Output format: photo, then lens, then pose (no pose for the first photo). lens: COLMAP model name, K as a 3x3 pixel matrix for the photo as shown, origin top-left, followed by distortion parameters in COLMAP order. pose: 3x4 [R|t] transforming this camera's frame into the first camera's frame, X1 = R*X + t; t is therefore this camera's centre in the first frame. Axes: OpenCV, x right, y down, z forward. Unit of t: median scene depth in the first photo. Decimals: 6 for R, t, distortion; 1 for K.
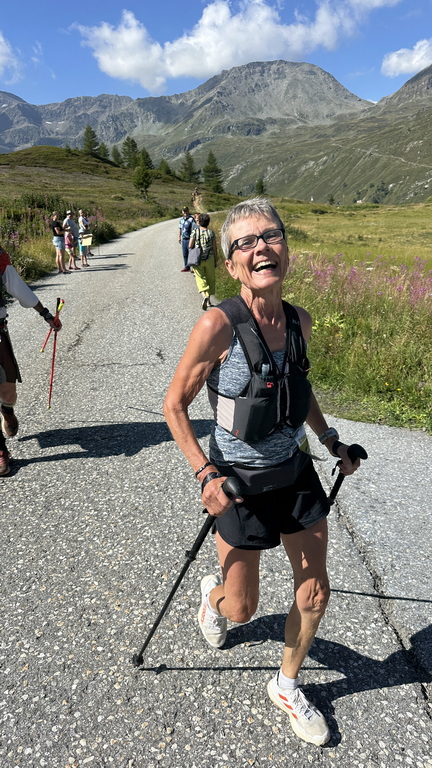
lens RADIAL K [[537.2, 0, 223.7], [0, 537.2, 396.6], [0, 0, 1]] dist [0.074465, -0.109876]
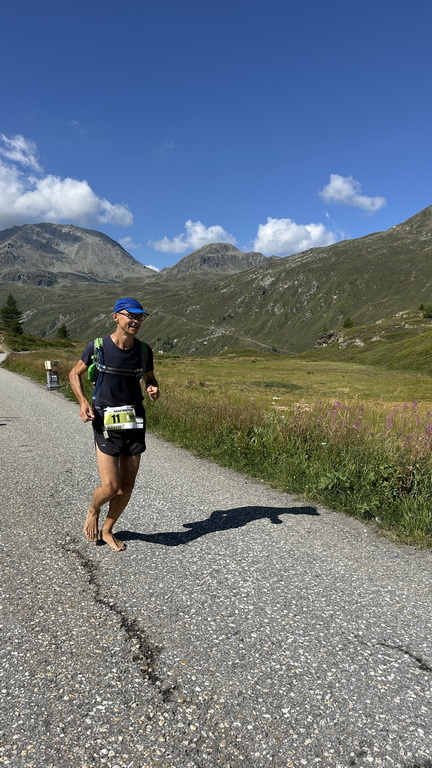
lens RADIAL K [[537.2, 0, 230.1], [0, 537.2, 393.2], [0, 0, 1]] dist [0.074465, -0.109876]
pose [[0.926560, 0.028079, 0.375096, -0.388720], [0.071754, 0.965703, -0.249537, -0.174373], [-0.369239, 0.258126, 0.892768, 0.664397]]
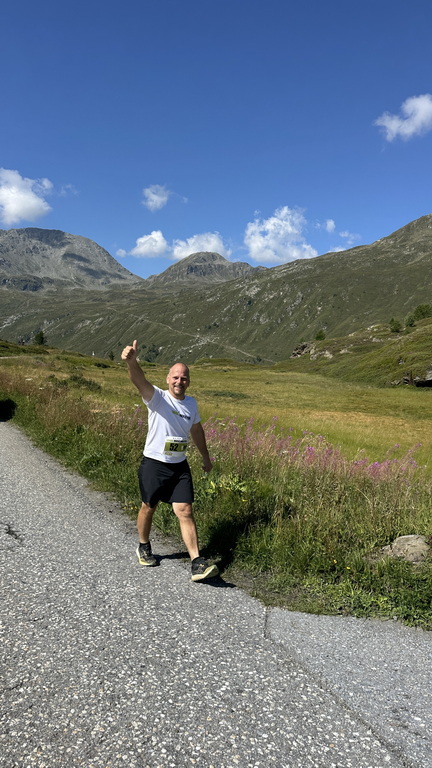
lens RADIAL K [[537.2, 0, 226.6], [0, 537.2, 391.9], [0, 0, 1]] dist [0.074465, -0.109876]
pose [[0.917159, 0.051600, 0.395168, -0.152704], [0.060511, 0.962054, -0.266066, -0.046378], [-0.393902, 0.267936, 0.879233, 0.158225]]
